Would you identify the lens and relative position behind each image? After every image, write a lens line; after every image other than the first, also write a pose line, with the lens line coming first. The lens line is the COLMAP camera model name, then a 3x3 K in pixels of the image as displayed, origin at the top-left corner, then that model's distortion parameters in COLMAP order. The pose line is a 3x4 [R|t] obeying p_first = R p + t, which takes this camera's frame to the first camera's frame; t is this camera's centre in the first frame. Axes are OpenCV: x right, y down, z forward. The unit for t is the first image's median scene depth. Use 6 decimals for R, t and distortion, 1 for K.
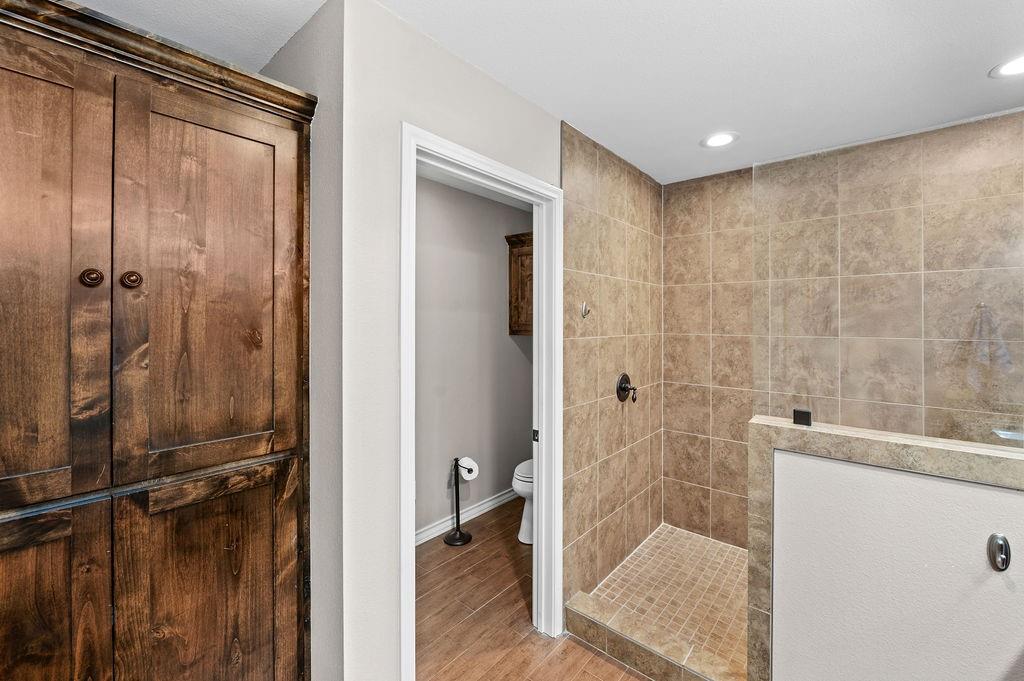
lens RADIAL K [[423.5, 0, 528.3], [0, 423.5, 318.8], [0, 0, 1]] dist [-0.000147, 0.000021]
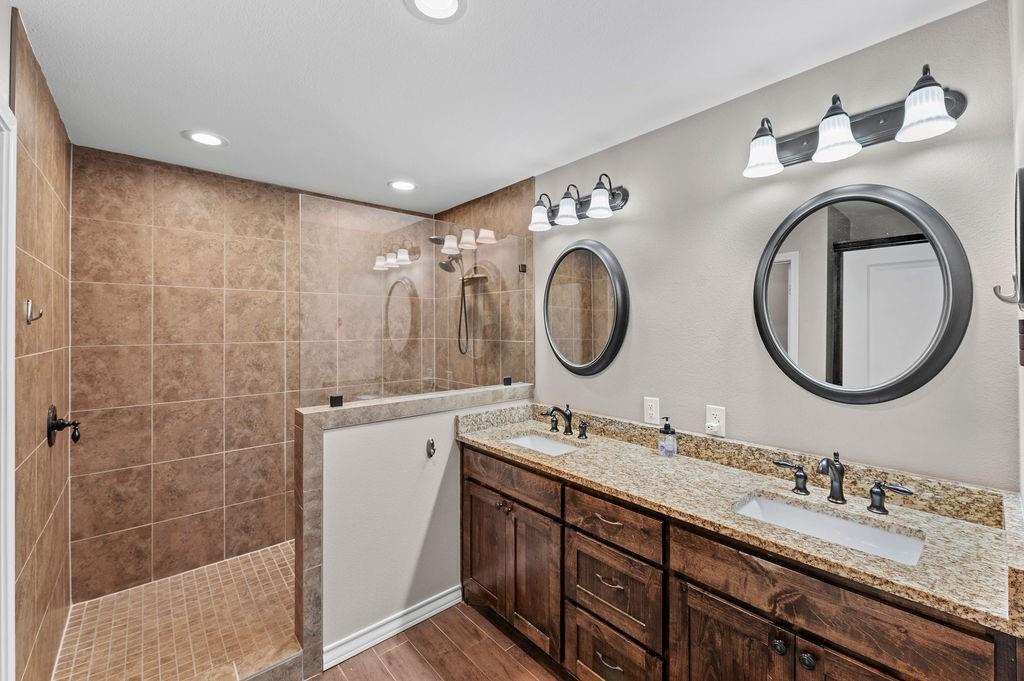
lens RADIAL K [[423.5, 0, 528.3], [0, 423.5, 318.8], [0, 0, 1]] dist [-0.000147, 0.000021]
pose [[0.143013, 0.018551, 0.989547, -0.325707], [-0.000889, 0.999826, -0.018616, 0.000401], [-0.989720, 0.001782, 0.143004, 0.123936]]
